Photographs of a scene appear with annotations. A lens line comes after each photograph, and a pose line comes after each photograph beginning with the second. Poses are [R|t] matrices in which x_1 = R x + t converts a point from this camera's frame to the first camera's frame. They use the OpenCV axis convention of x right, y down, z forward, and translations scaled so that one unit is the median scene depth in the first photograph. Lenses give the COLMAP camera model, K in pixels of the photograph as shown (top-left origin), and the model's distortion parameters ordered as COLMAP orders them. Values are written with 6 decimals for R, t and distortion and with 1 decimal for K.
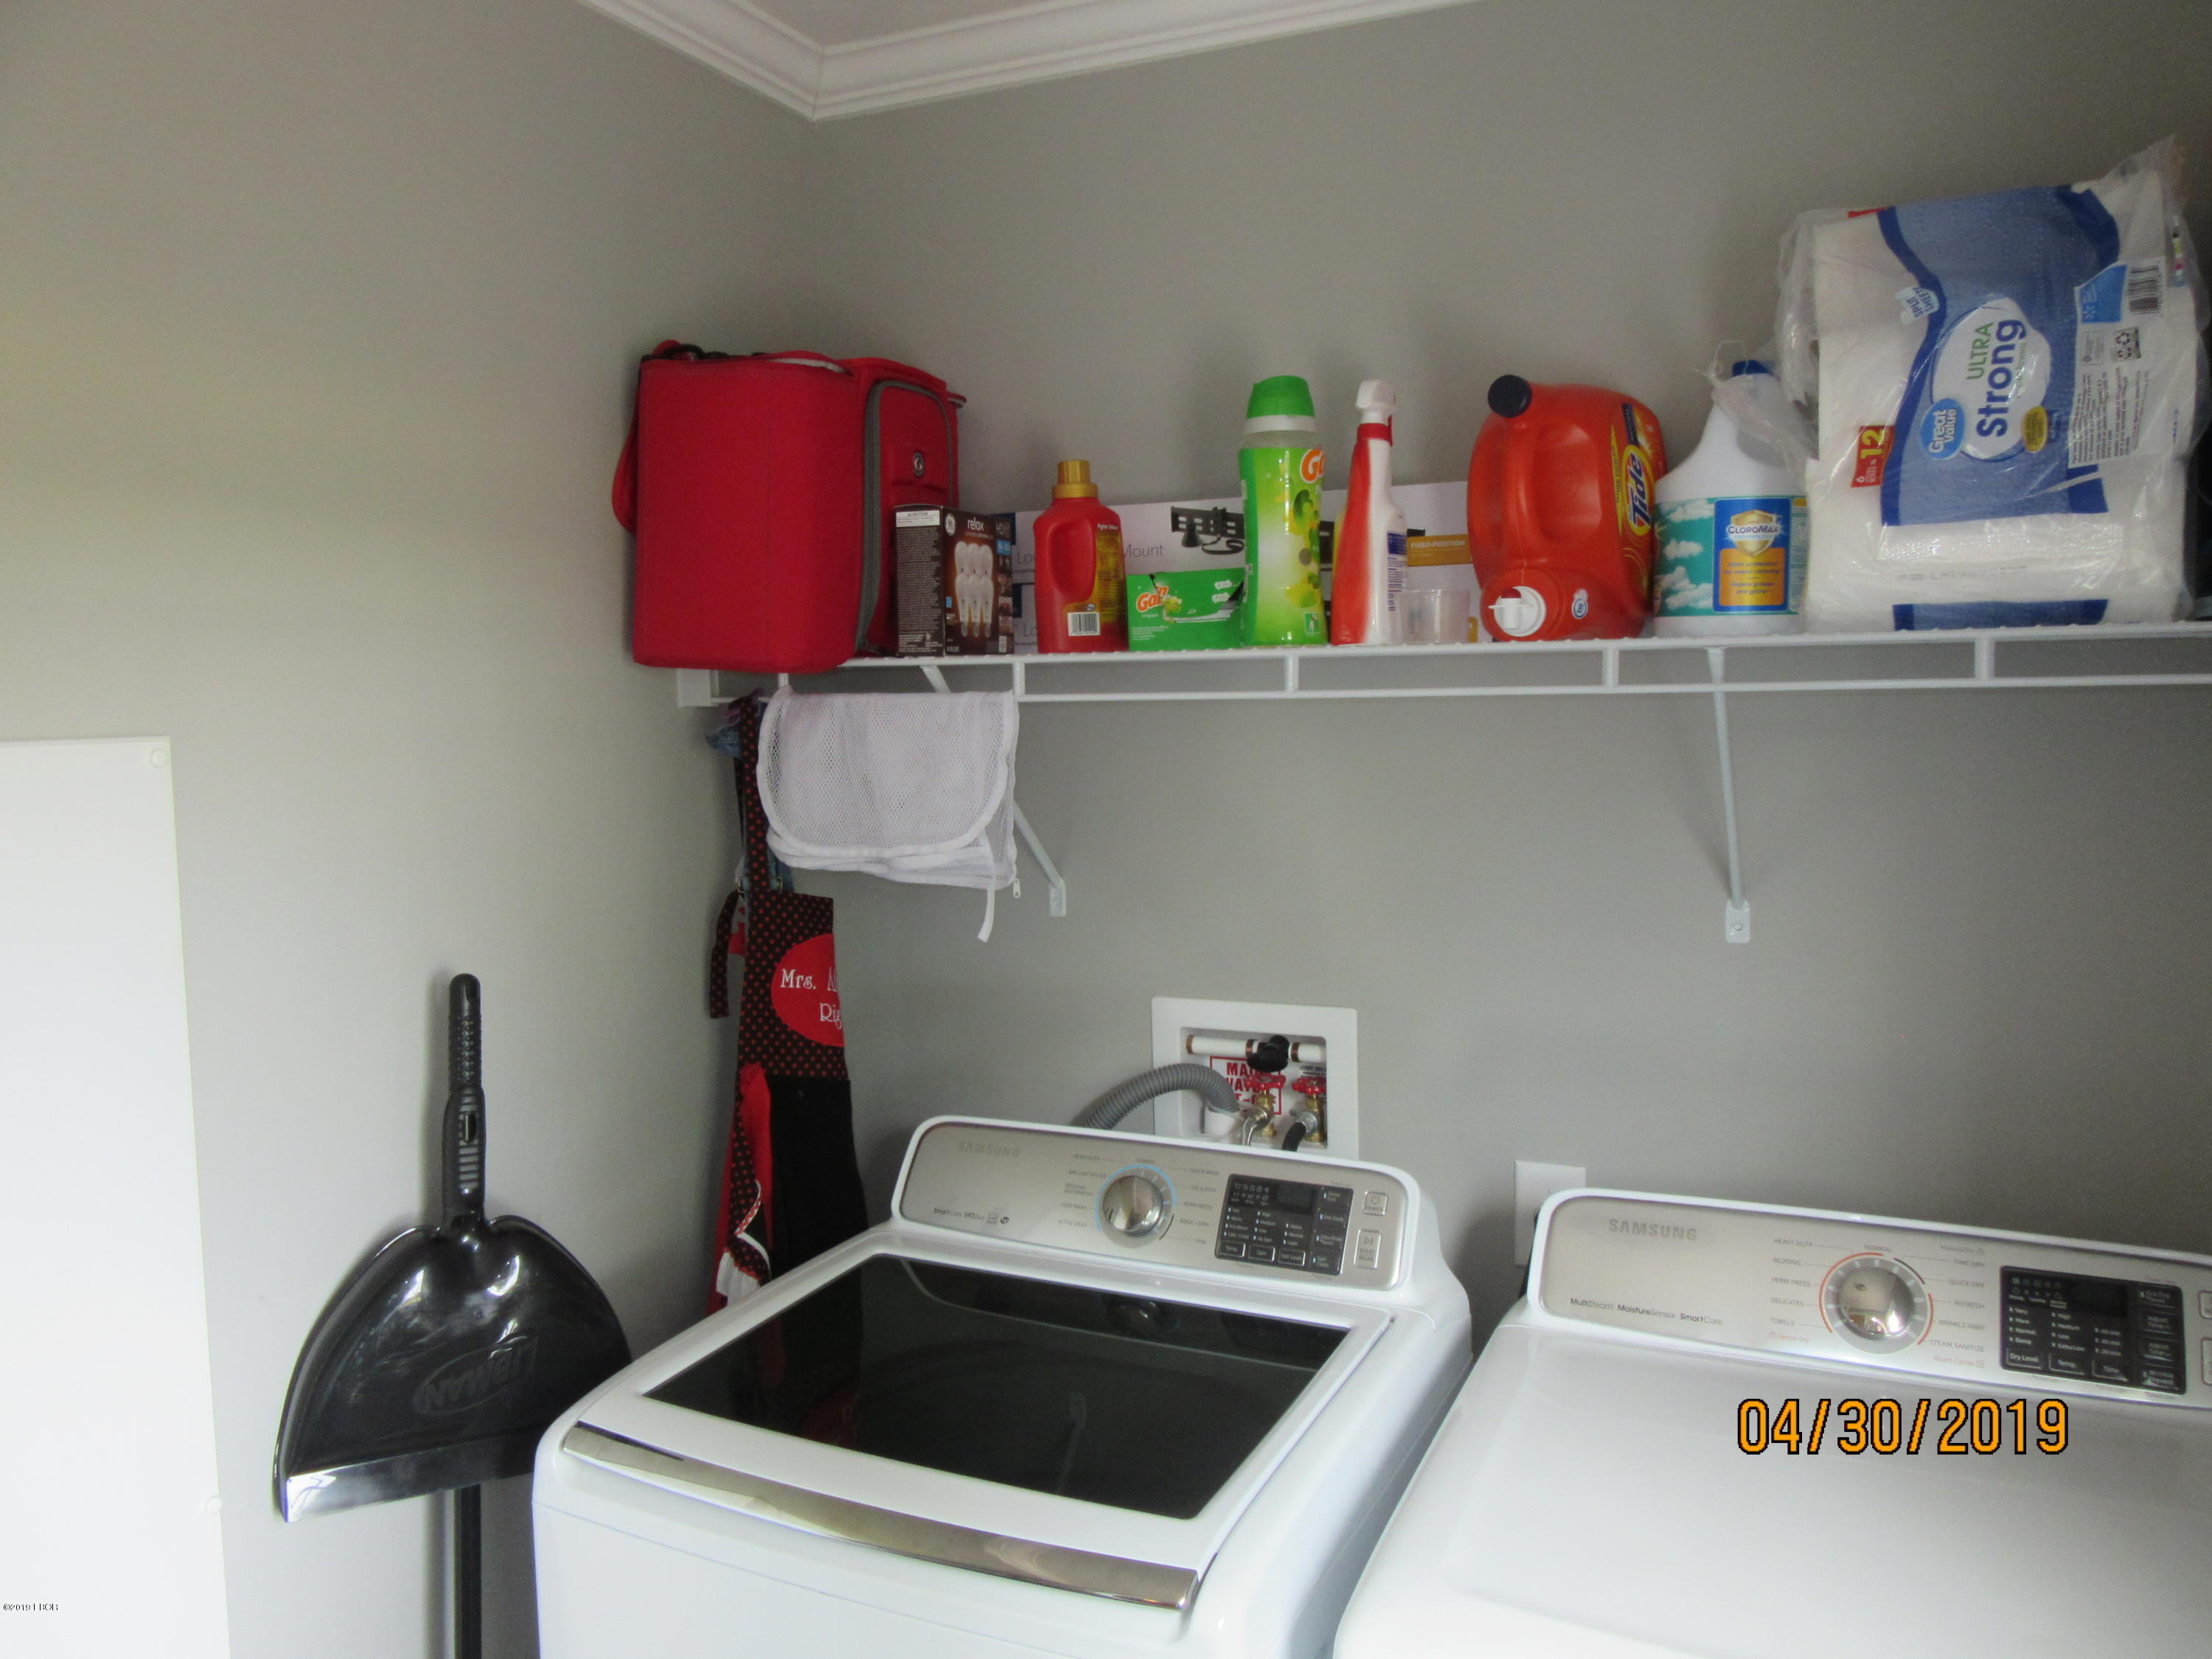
lens RADIAL K [[1657.7, 0, 1105.2], [0, 1657.7, 829.5], [0, 0, 1]] dist [-0.028321, 0.015401]
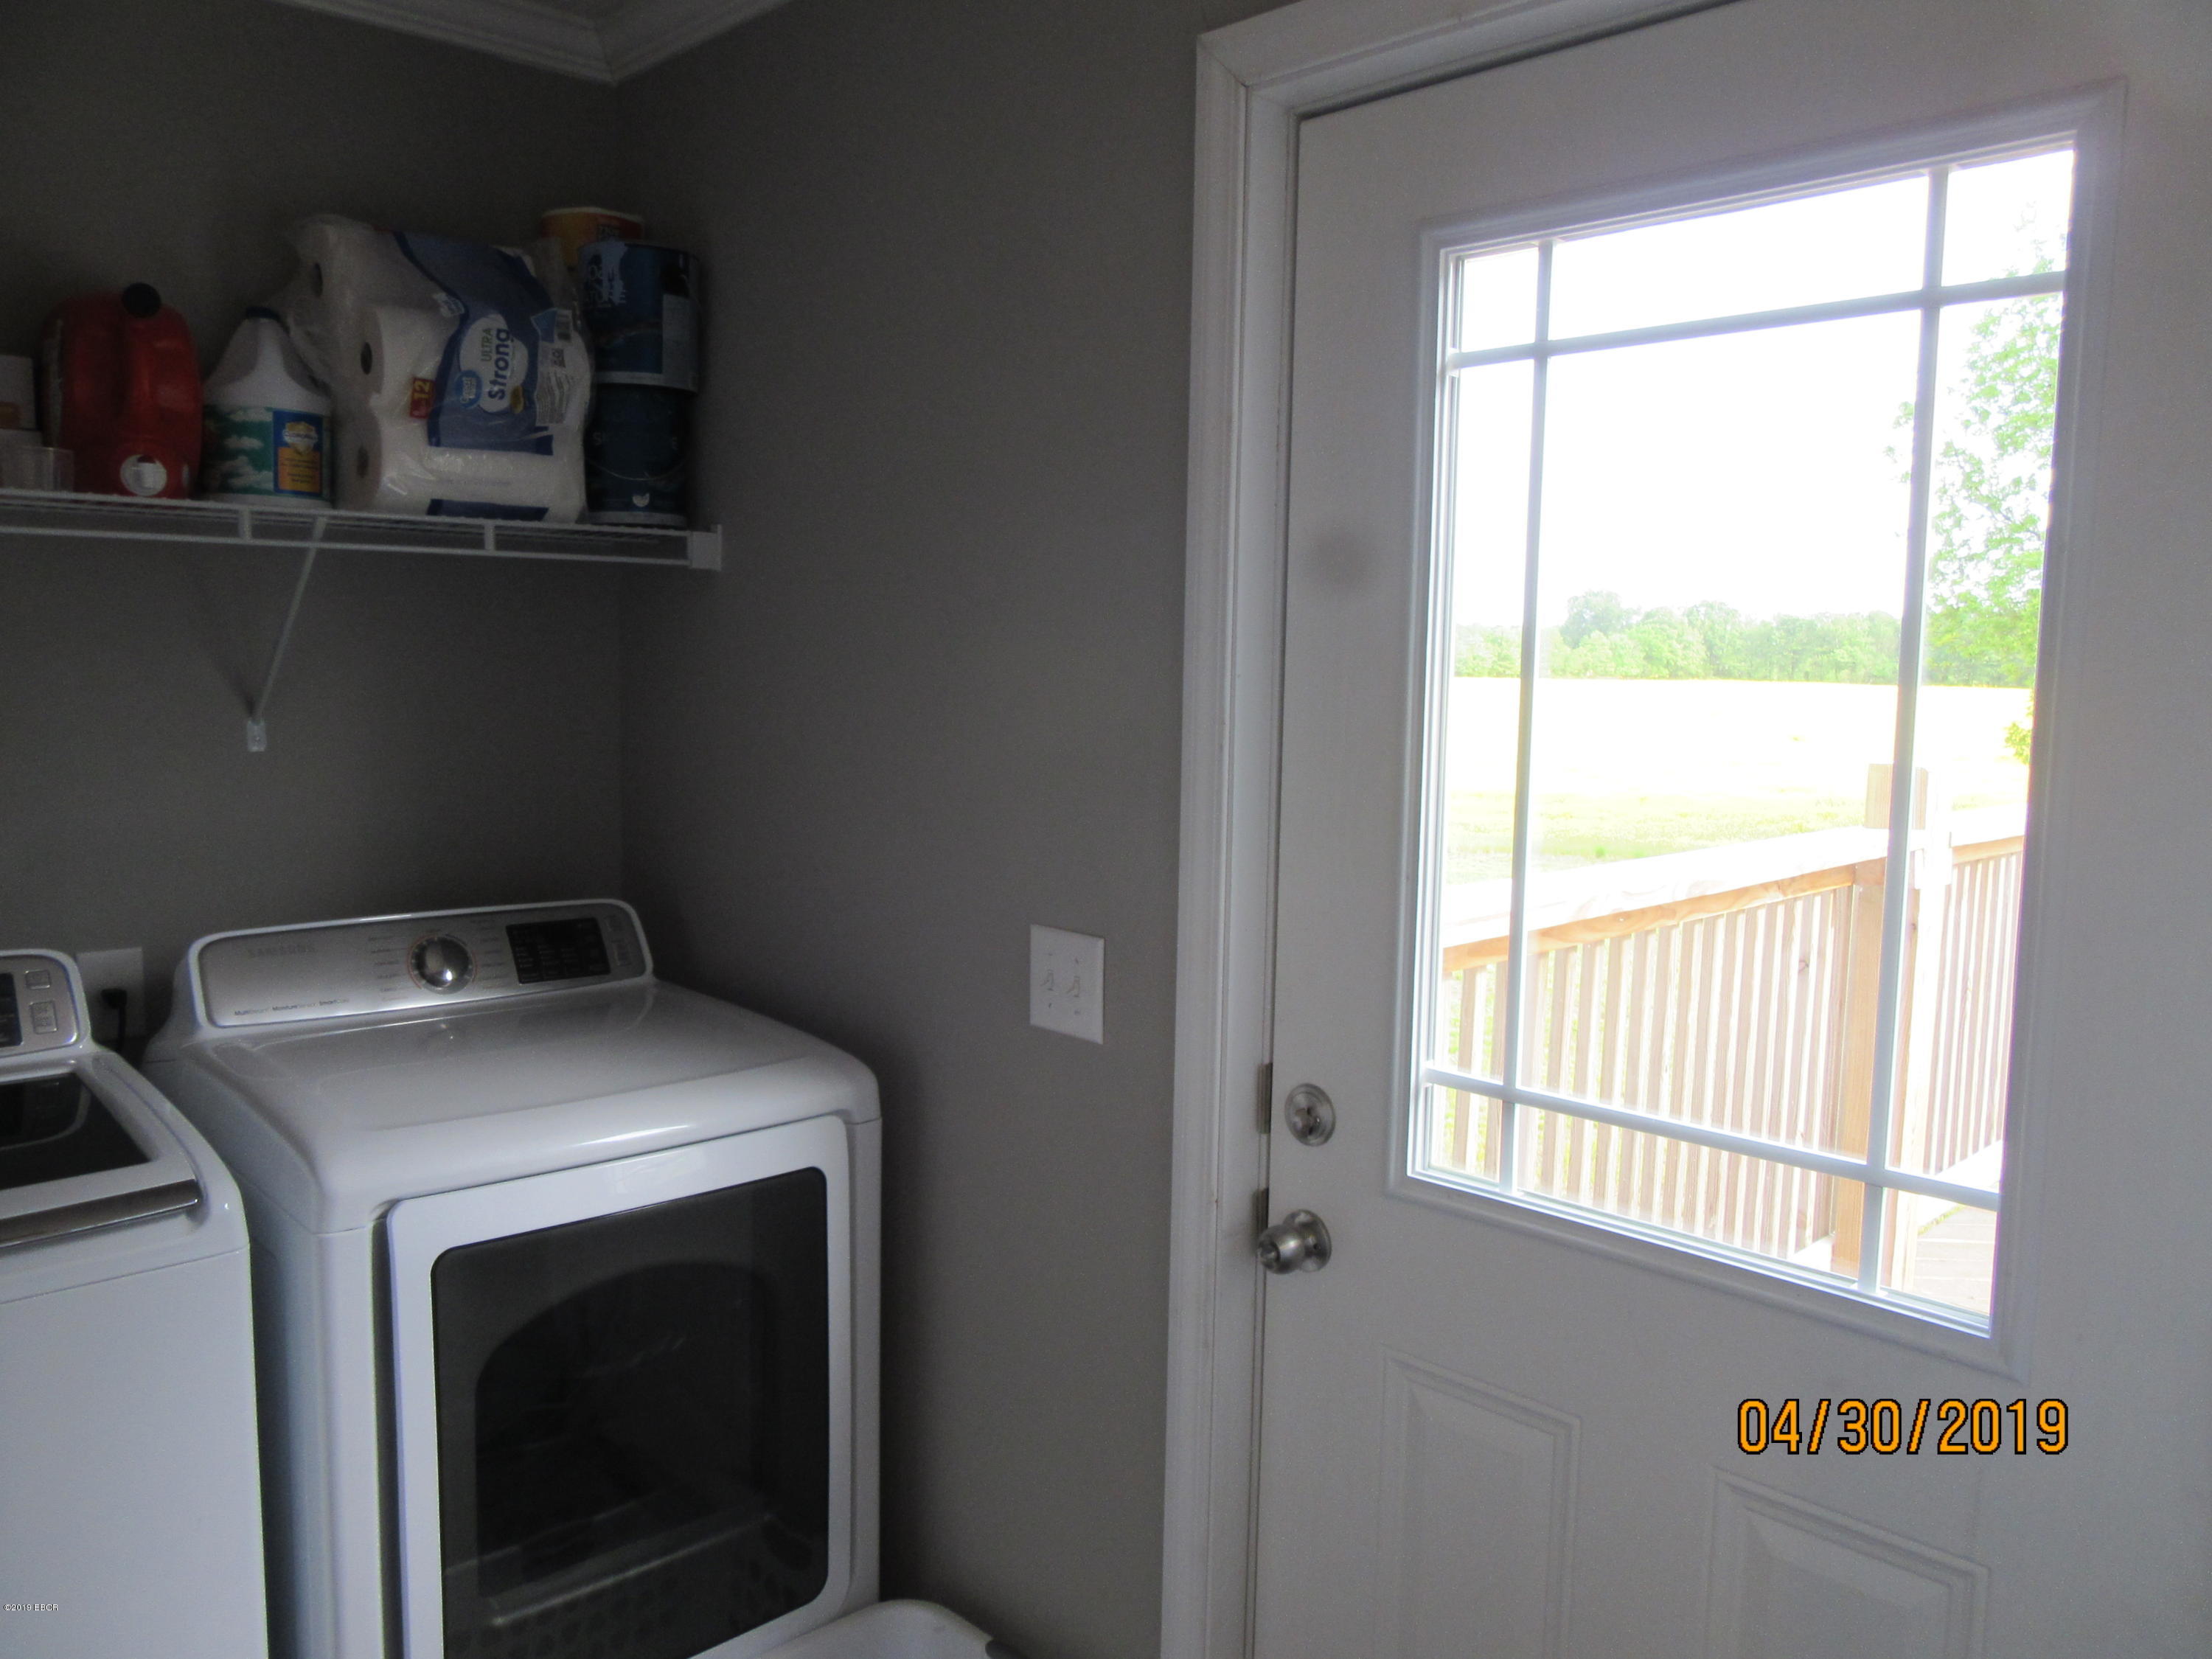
lens RADIAL K [[1657.7, 0, 1111.9], [0, 1657.7, 835.3], [0, 0, 1]] dist [-0.028321, 0.015401]
pose [[0.366942, -0.076061, 0.927129, -0.748173], [0.057510, 0.996600, 0.058999, 0.123786], [-0.928465, 0.031670, 0.370068, -0.145601]]
